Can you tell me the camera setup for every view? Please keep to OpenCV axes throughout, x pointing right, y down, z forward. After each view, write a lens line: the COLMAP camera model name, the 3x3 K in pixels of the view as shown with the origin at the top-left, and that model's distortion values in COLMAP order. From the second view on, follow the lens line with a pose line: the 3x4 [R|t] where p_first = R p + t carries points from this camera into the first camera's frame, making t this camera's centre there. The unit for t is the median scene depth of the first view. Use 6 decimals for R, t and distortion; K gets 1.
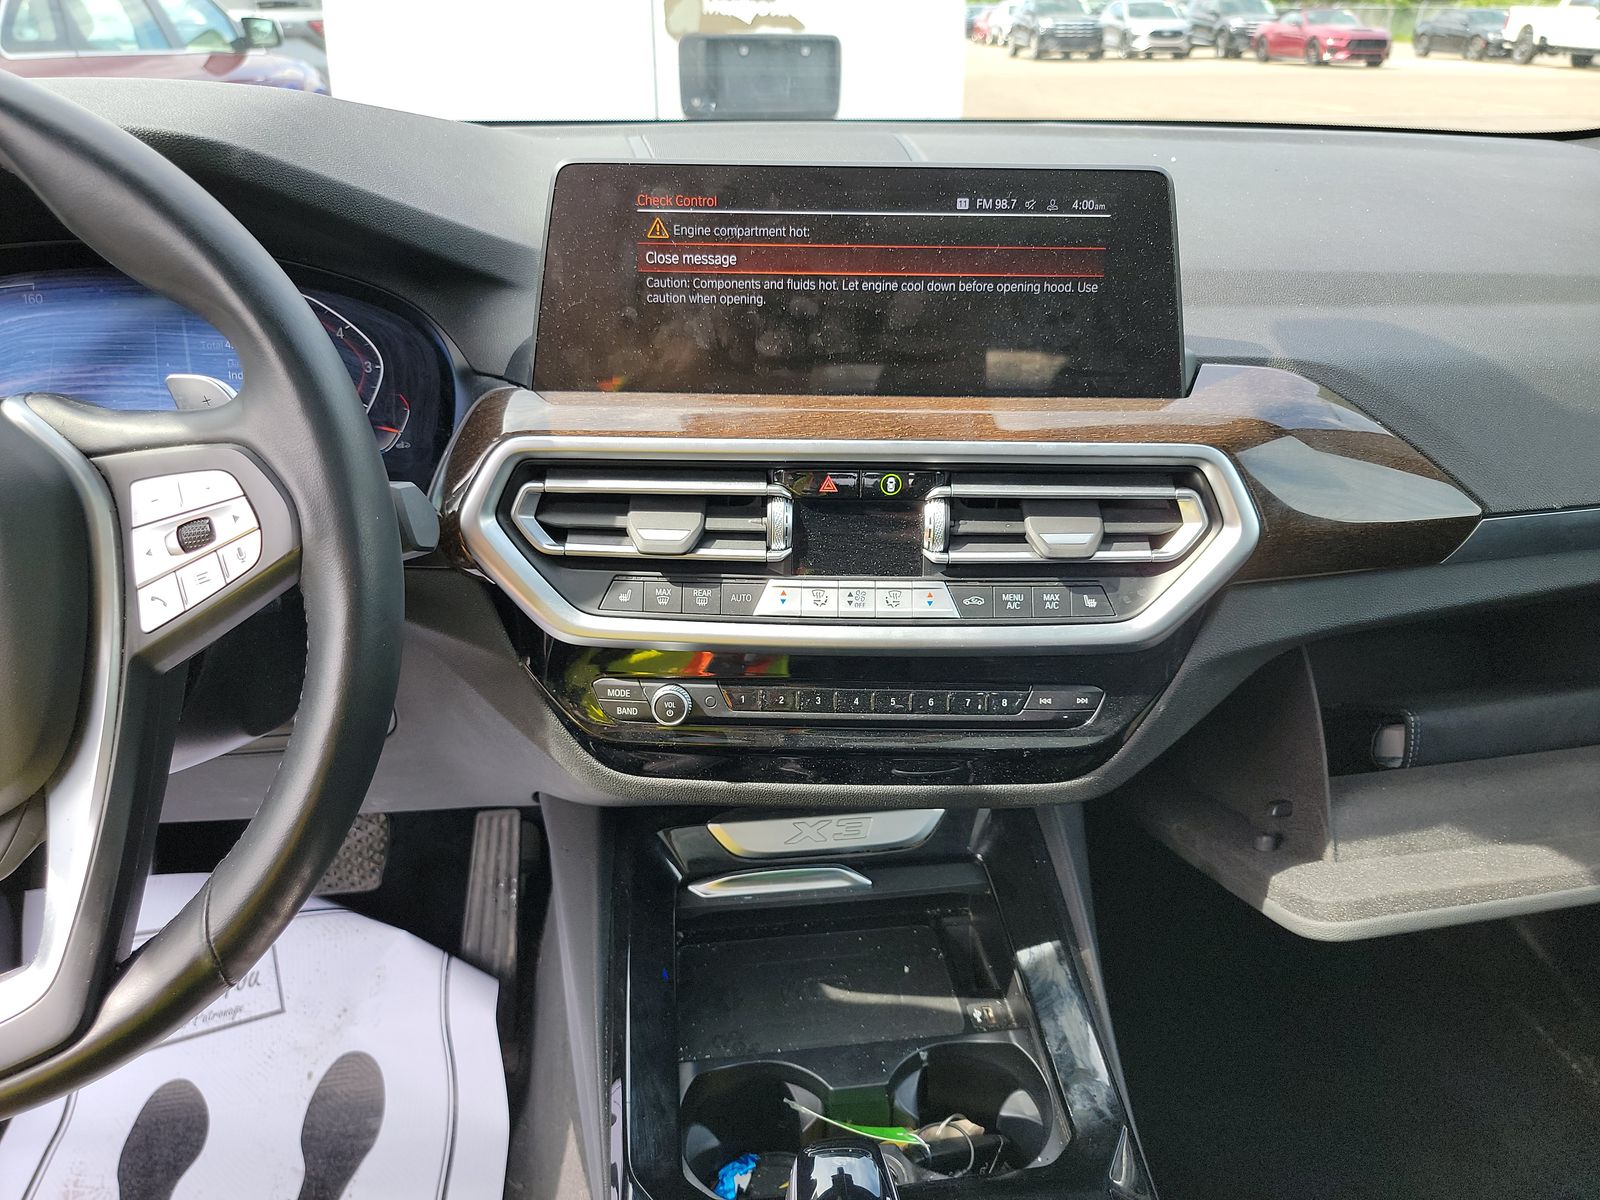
lens RADIAL K [[1128.8, 0, 698.3], [0, 1128.8, 598.2], [0, 0, 1]] dist [0.041773, -0.037254]
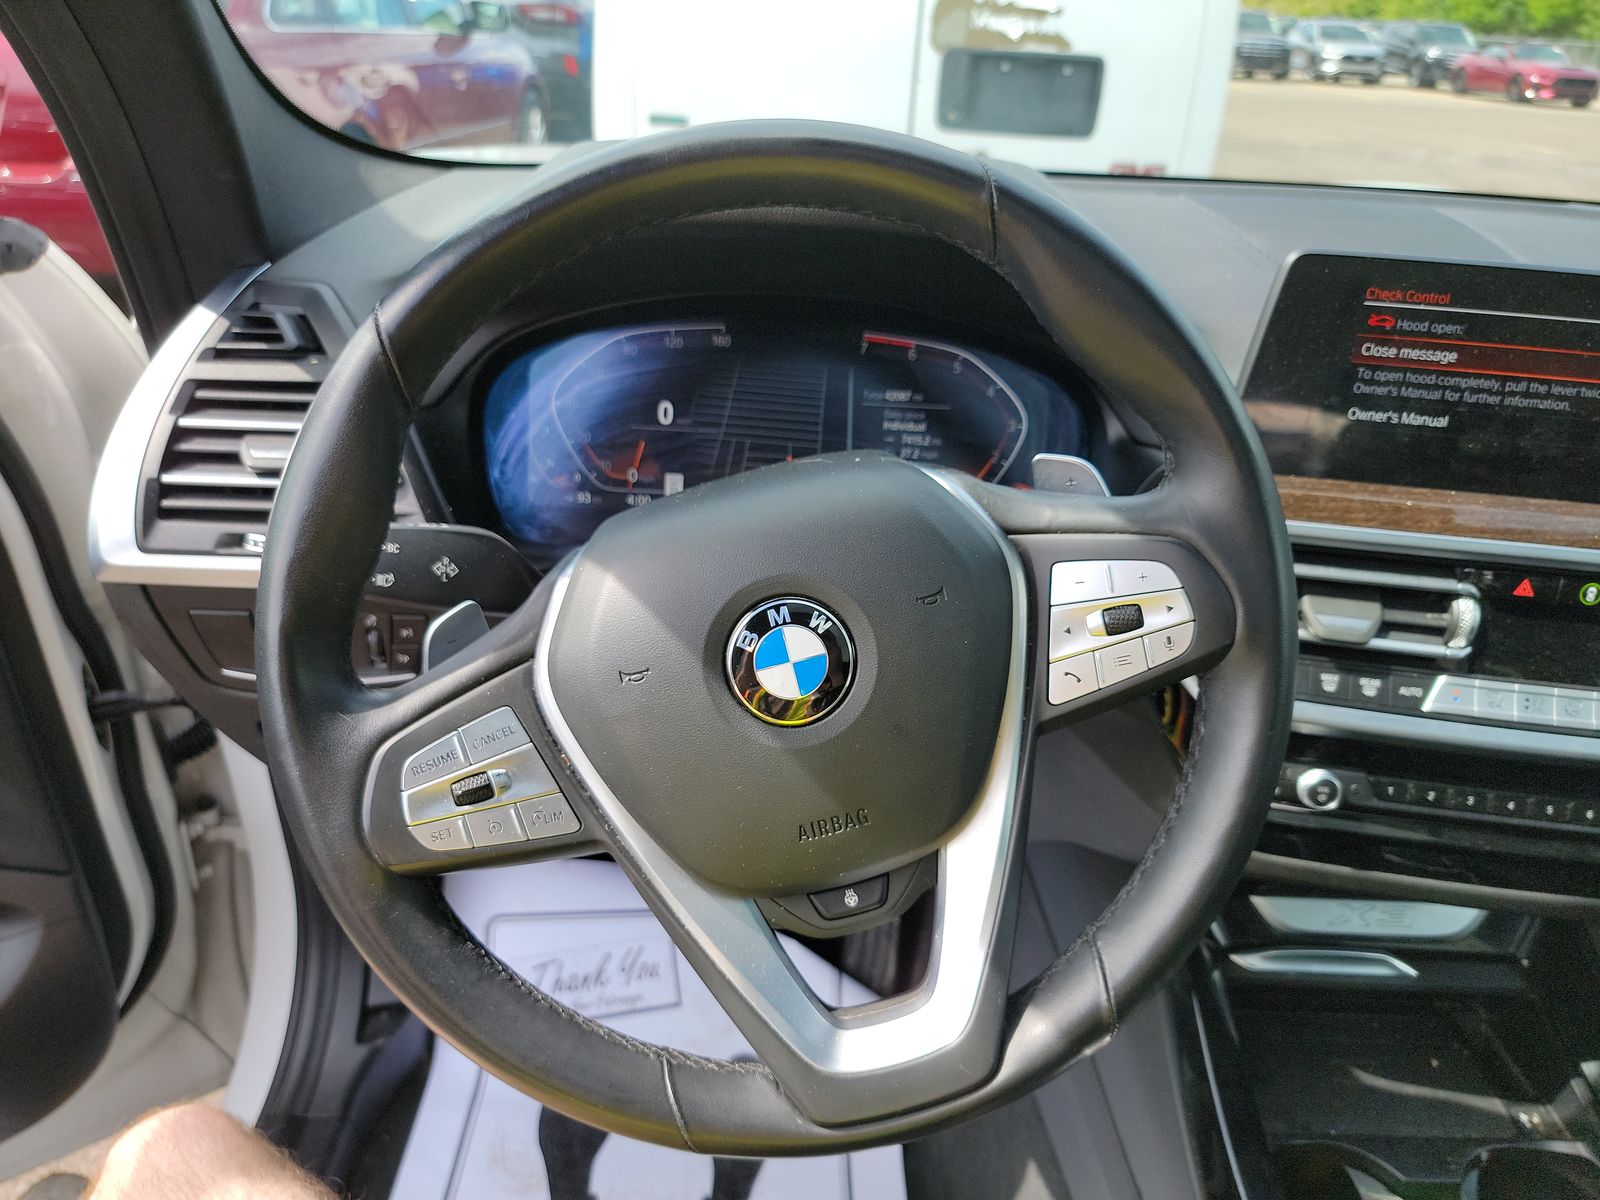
lens RADIAL K [[1128.8, 0, 780.4], [0, 1128.8, 611.9], [0, 0, 1]] dist [0.041773, -0.037254]
pose [[0.992430, 0.093922, -0.079131, -0.433471], [-0.093370, 0.995574, 0.010659, -0.028447], [0.079782, -0.003190, 0.996807, -0.049891]]
